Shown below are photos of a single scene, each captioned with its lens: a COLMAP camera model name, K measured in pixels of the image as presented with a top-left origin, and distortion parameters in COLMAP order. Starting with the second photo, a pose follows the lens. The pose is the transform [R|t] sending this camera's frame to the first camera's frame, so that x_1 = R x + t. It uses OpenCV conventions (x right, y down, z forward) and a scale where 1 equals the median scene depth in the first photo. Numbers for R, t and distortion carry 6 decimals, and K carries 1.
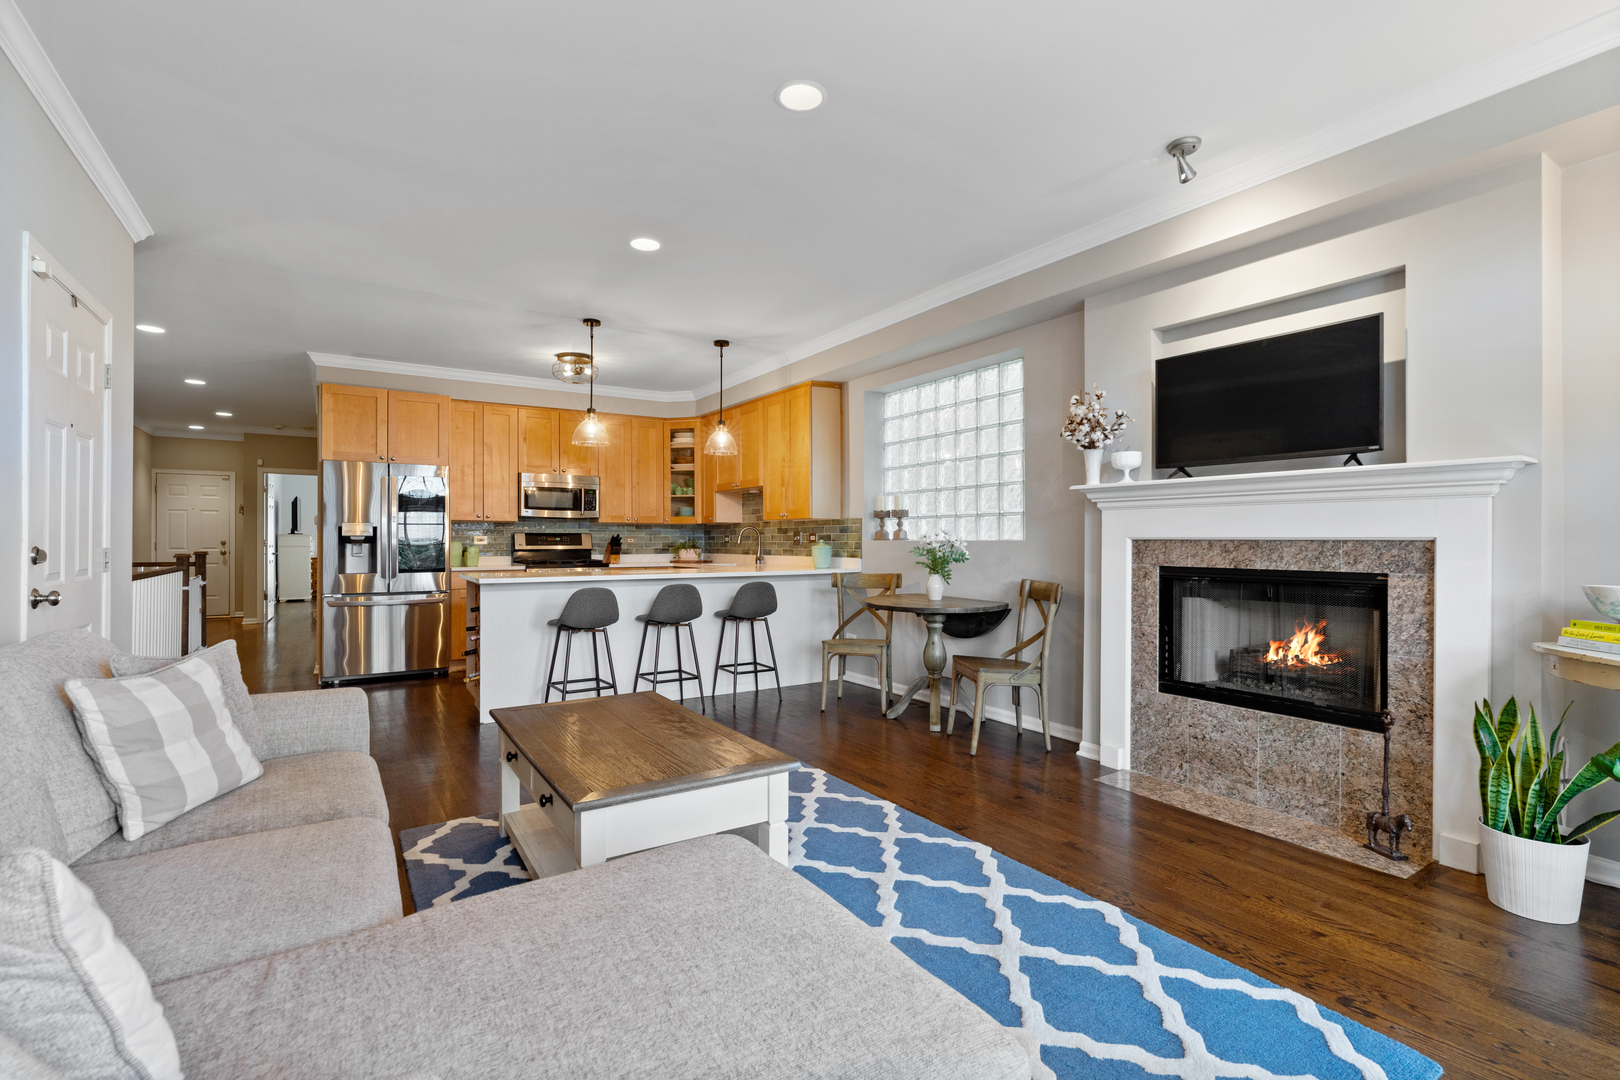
lens RADIAL K [[730.4, 0, 810.0], [0, 730.4, 540.0], [0, 0, 1]] dist [-0.002965, -0.000098]
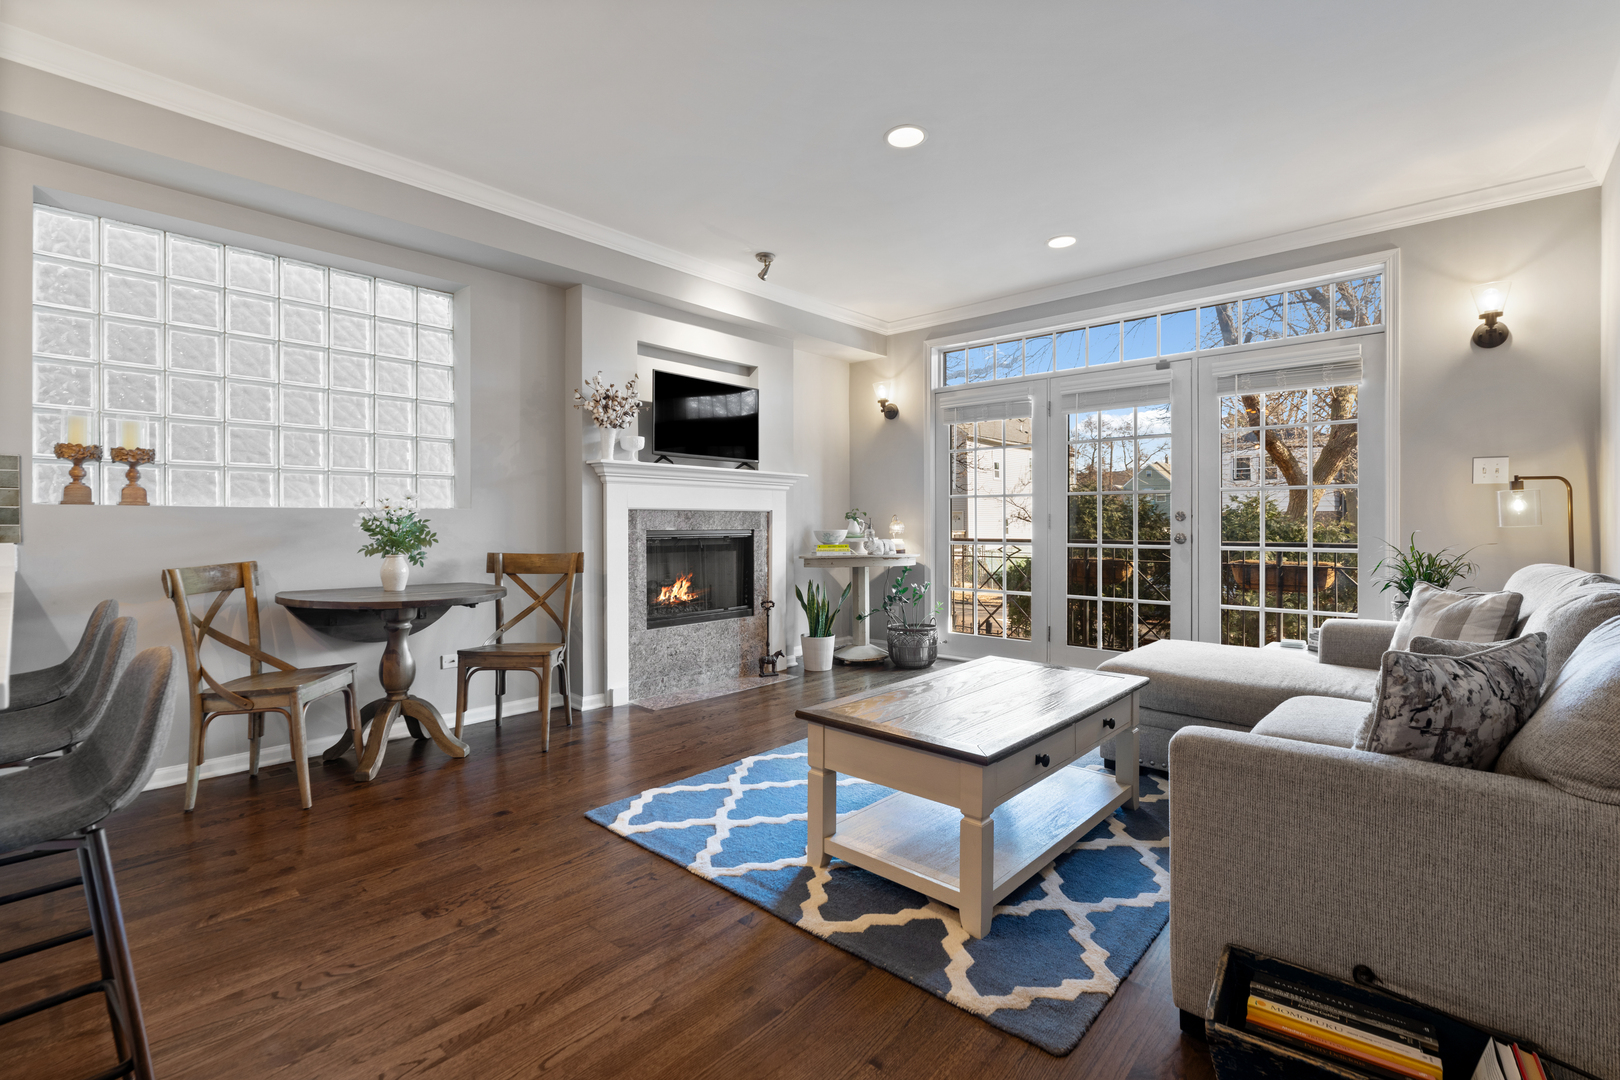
lens RADIAL K [[726.1, 0, 804.9], [0, 726.1, 521.6], [0, 0, 1]] dist [-0.002479, 0.000041]
pose [[-0.249239, -0.001569, 0.968441, -0.565849], [0.000944, 0.999998, 0.001864, 0.012613], [-0.968442, 0.001379, -0.249237, 0.729644]]
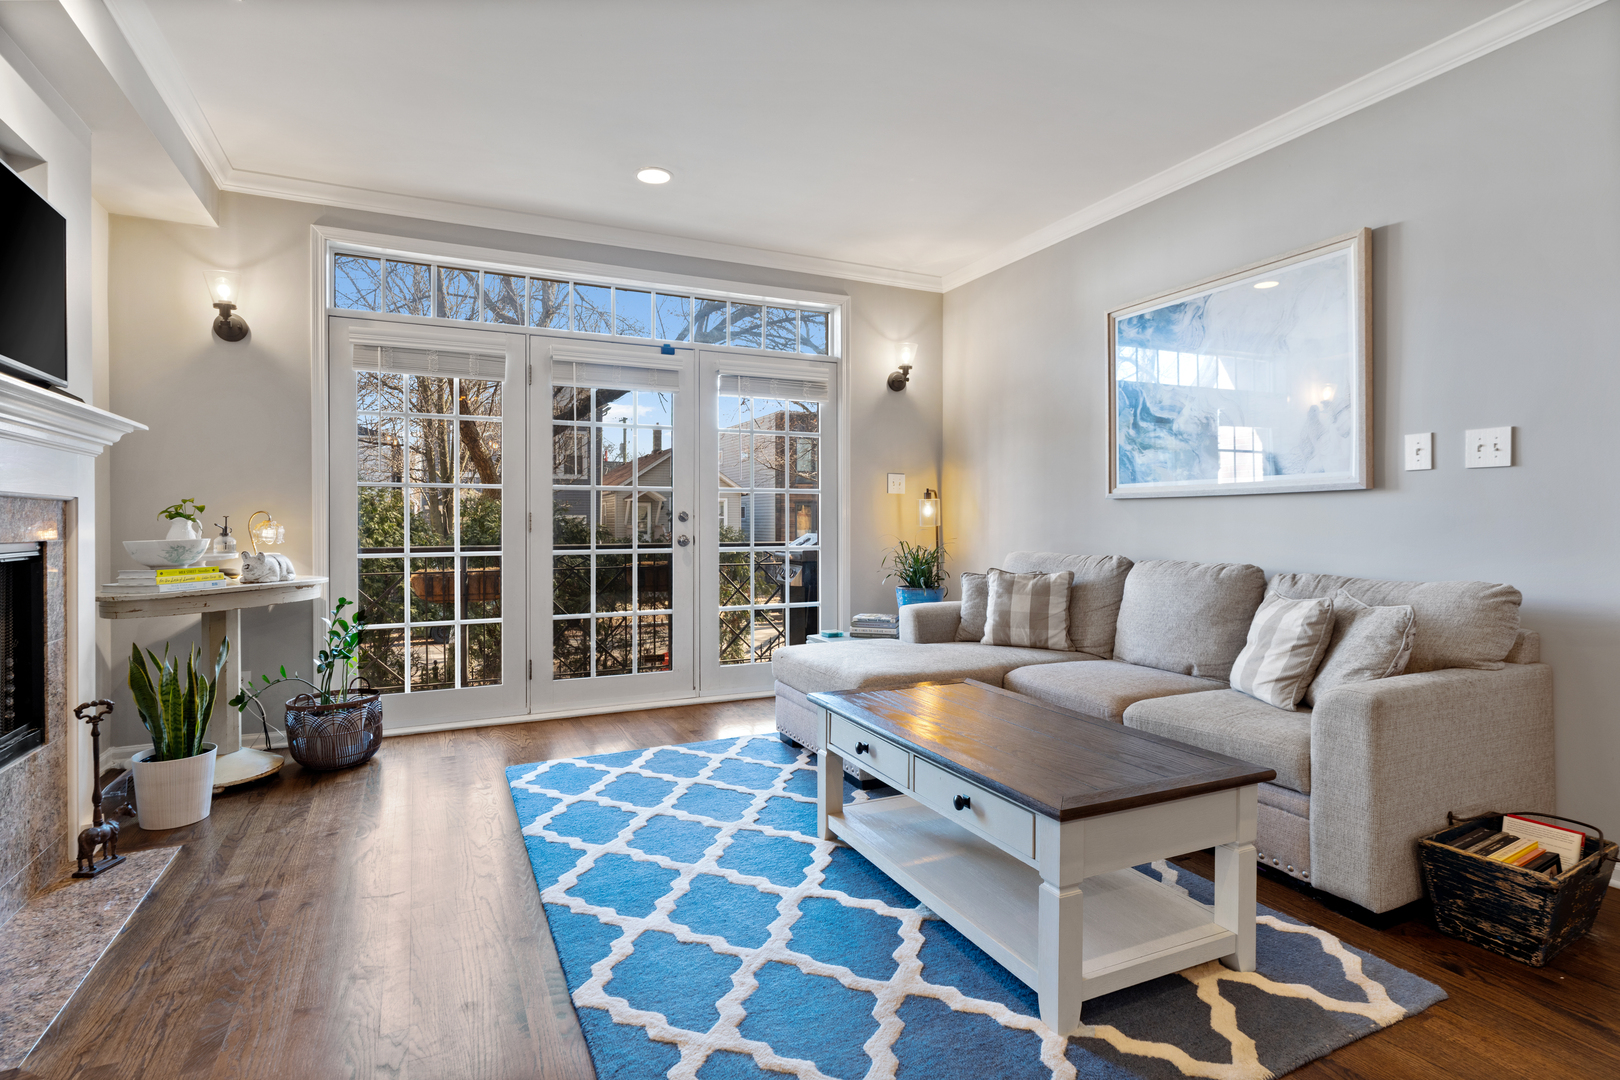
lens RADIAL K [[808.4, 0, 801.1], [0, 808.4, 522.6], [0, 0, 1]] dist [0.034885, -0.035586]
pose [[-0.989489, 0.000244, 0.144609, -0.080227], [0.000559, 0.999998, 0.002139, 0.013080], [-0.144608, 0.002197, -0.989487, 0.960182]]
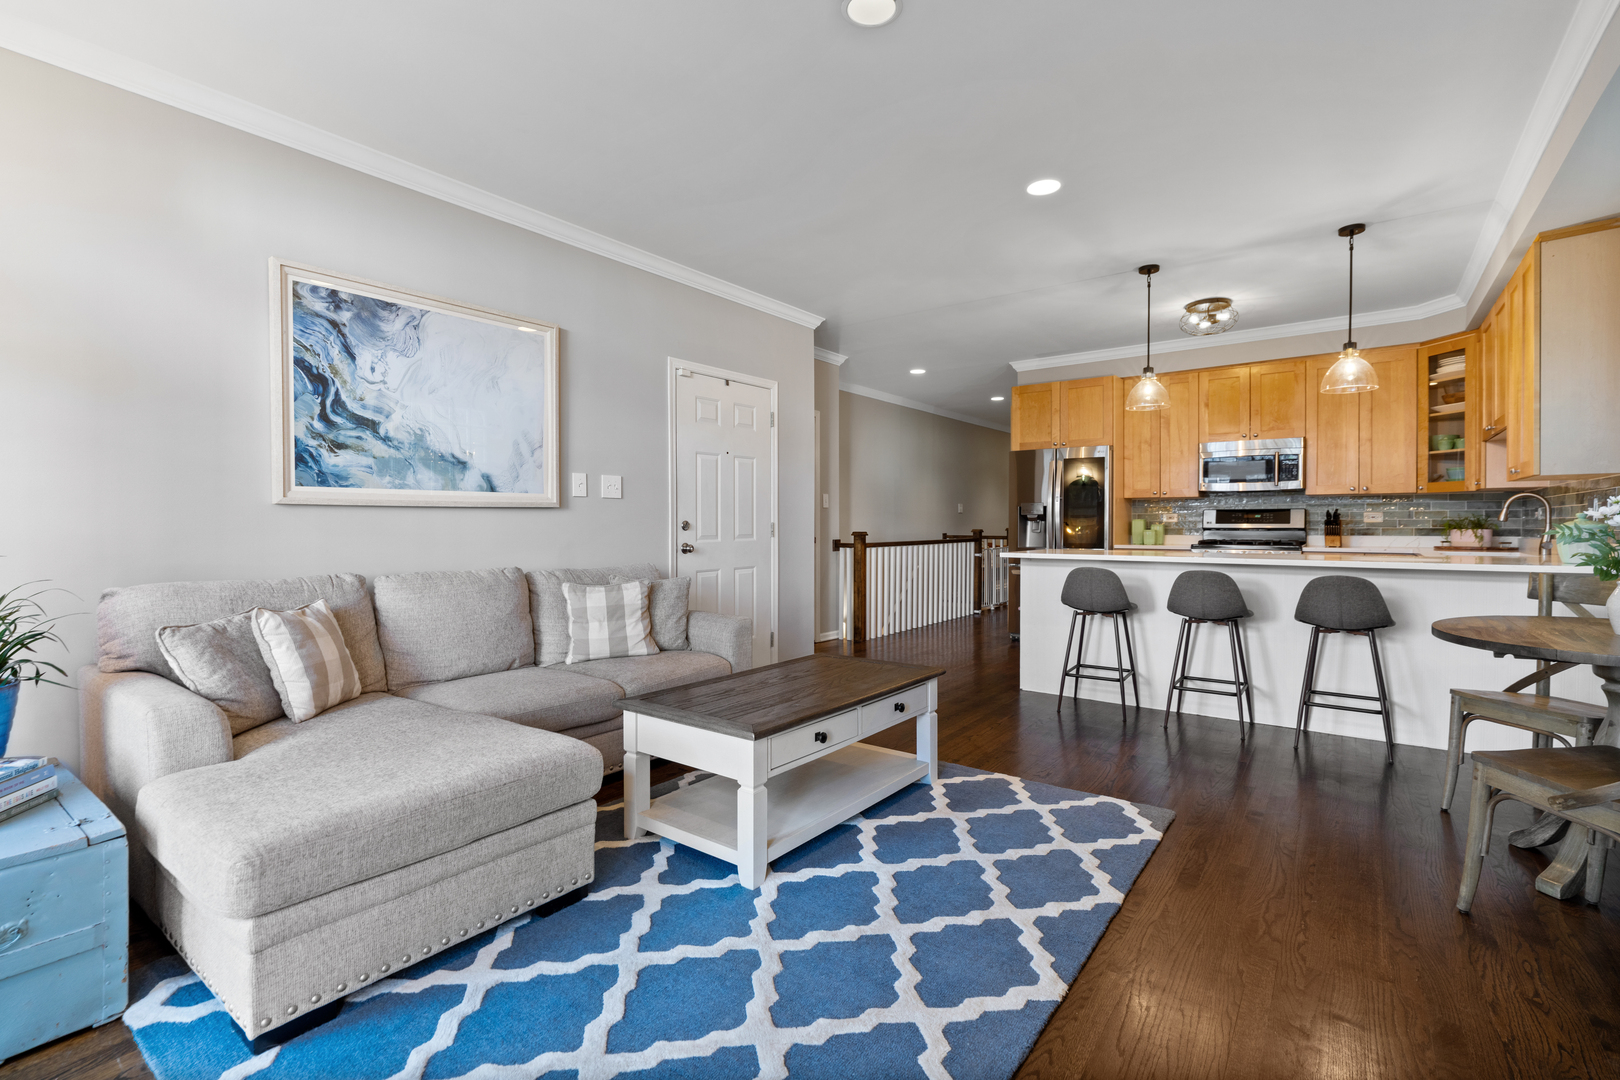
lens RADIAL K [[737.3, 0, 808.8], [0, 737.3, 532.8], [0, 0, 1]] dist [-0.003894, 0.000001]
pose [[0.339826, 0.012948, -0.940399, 0.403355], [0.002506, 0.999889, 0.014672, 0.006295], [0.940485, -0.007343, 0.339756, 0.309500]]
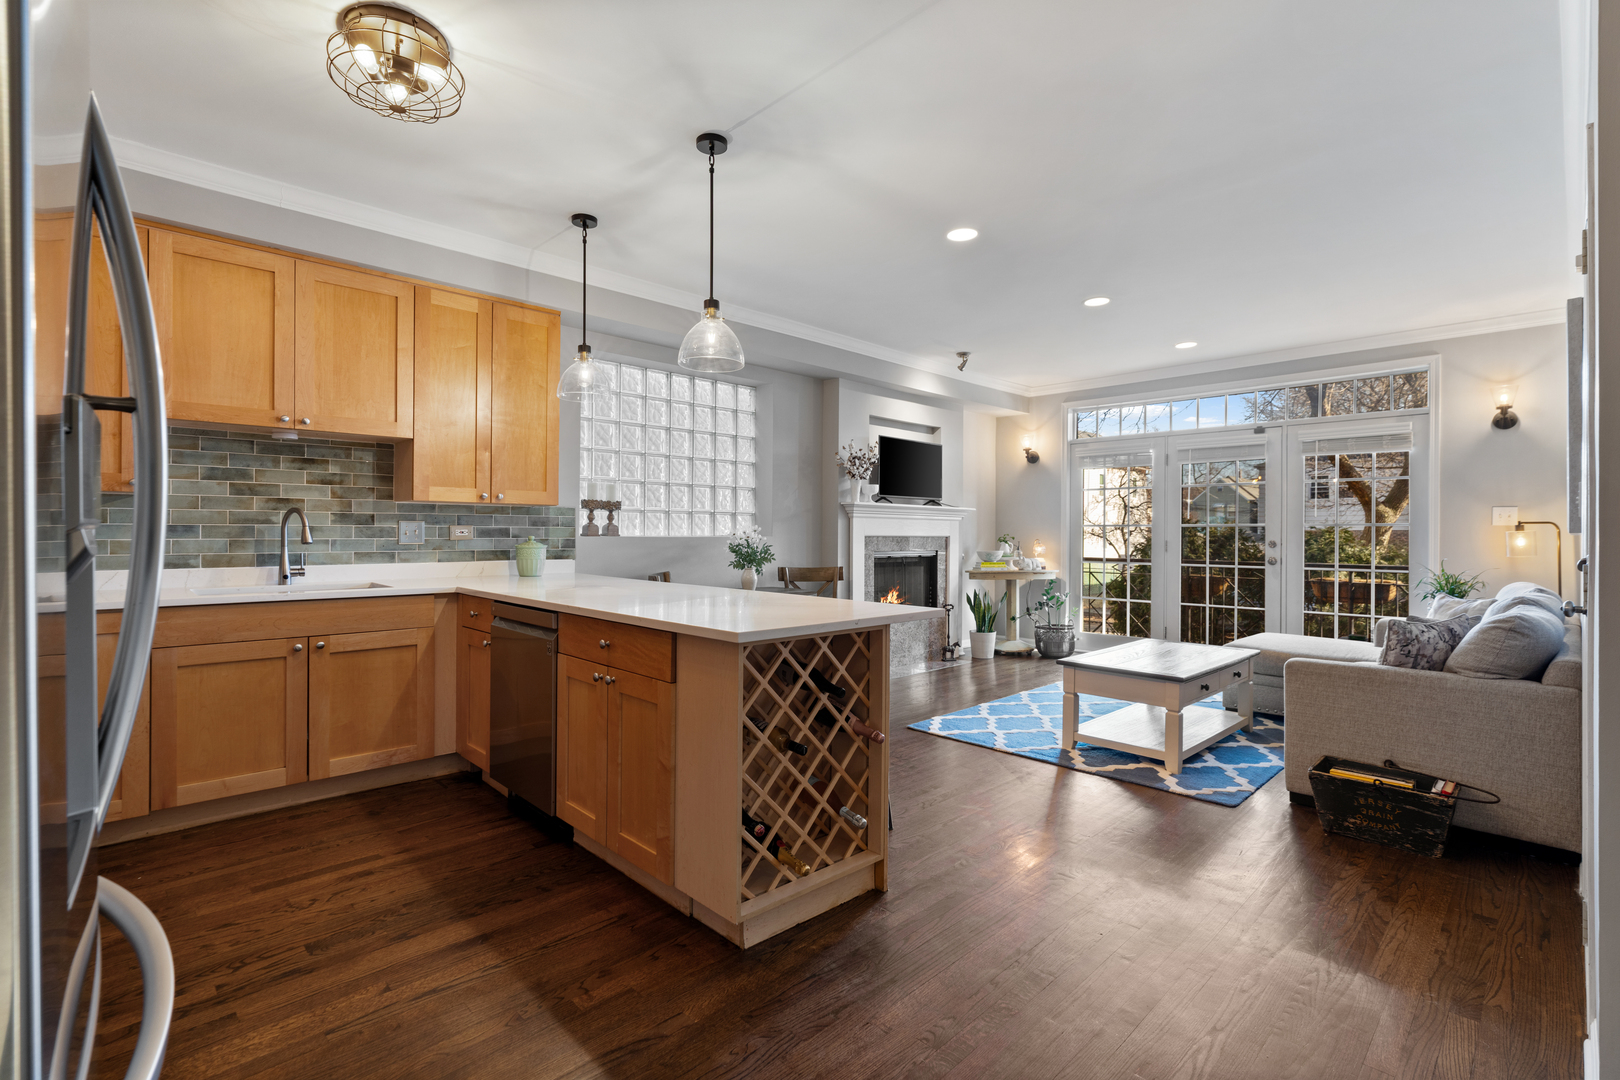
lens RADIAL K [[737.3, 0, 808.8], [0, 737.3, 532.8], [0, 0, 1]] dist [-0.003894, 0.000001]
pose [[-0.187130, -0.002549, 0.982332, -0.862125], [-0.006916, 0.999975, 0.001278, -0.007032], [-0.982311, -0.006554, -0.187143, 1.034736]]
